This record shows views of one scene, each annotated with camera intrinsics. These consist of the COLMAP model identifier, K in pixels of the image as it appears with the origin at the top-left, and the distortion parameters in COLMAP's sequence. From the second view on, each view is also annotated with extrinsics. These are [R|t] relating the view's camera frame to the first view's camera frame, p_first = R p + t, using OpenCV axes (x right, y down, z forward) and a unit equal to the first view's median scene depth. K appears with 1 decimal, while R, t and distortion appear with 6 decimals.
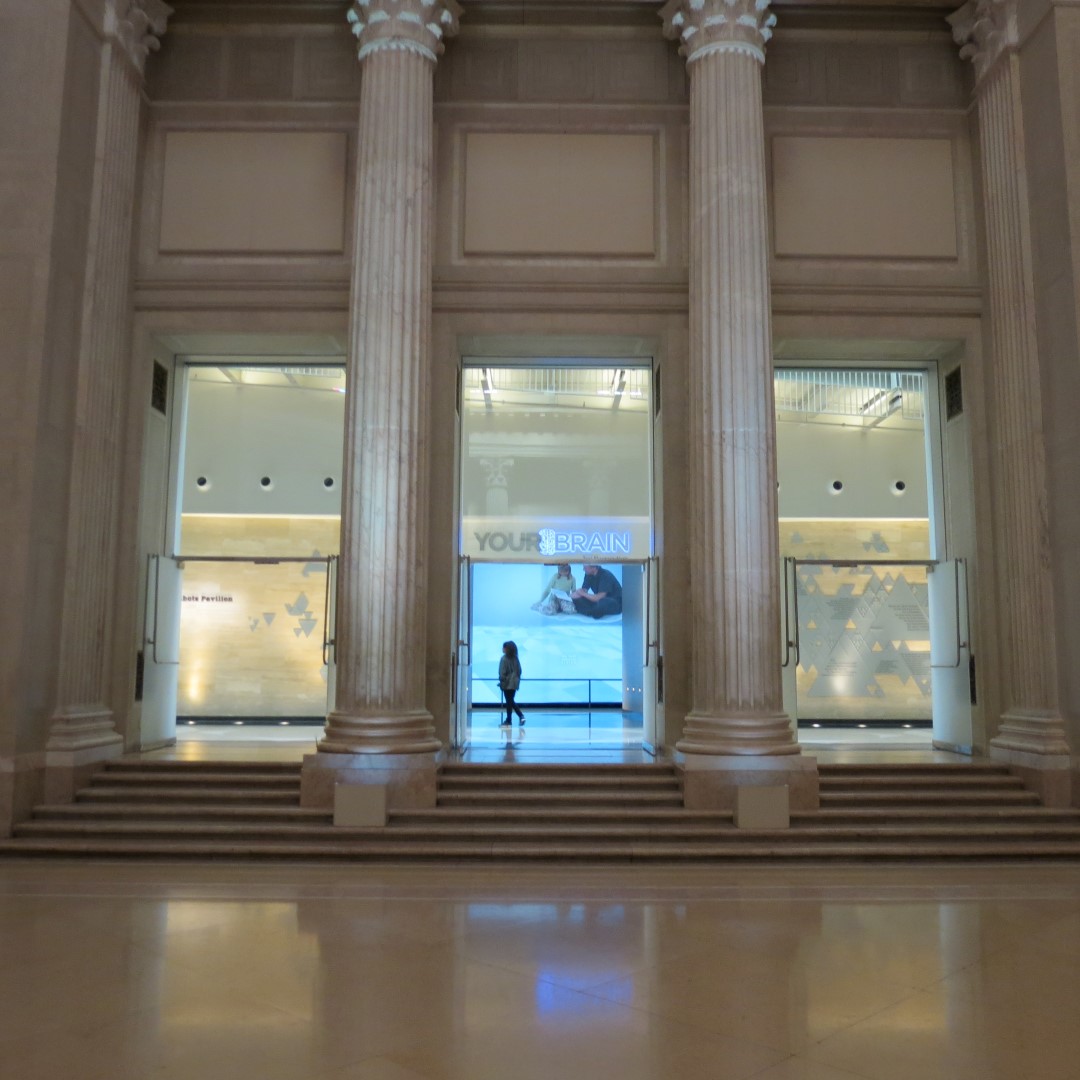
lens RADIAL K [[1003.1, 0, 540.0], [0, 1003.1, 540.0], [0, 0, 1]] dist [-0.038778, 0.003139]
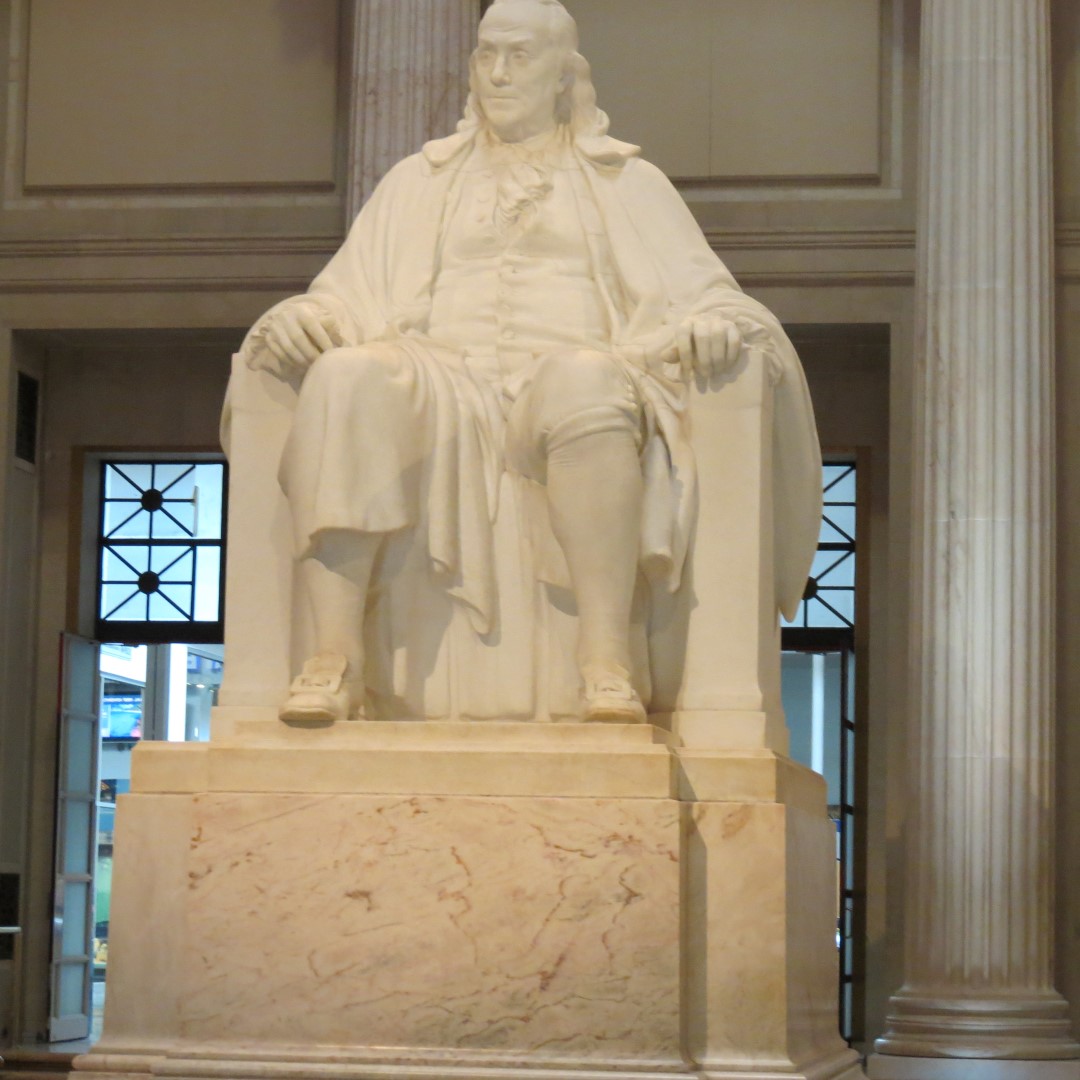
lens RADIAL K [[3428.5, 0, 540.0], [0, 3428.5, 540.0], [0, 0, 1]] dist [-0.003881, 0.893995]
pose [[0.987191, -0.001570, -0.159537, 0.248926], [0.005008, 0.999764, 0.021148, -0.132949], [0.159466, -0.021676, 0.986965, -0.994133]]
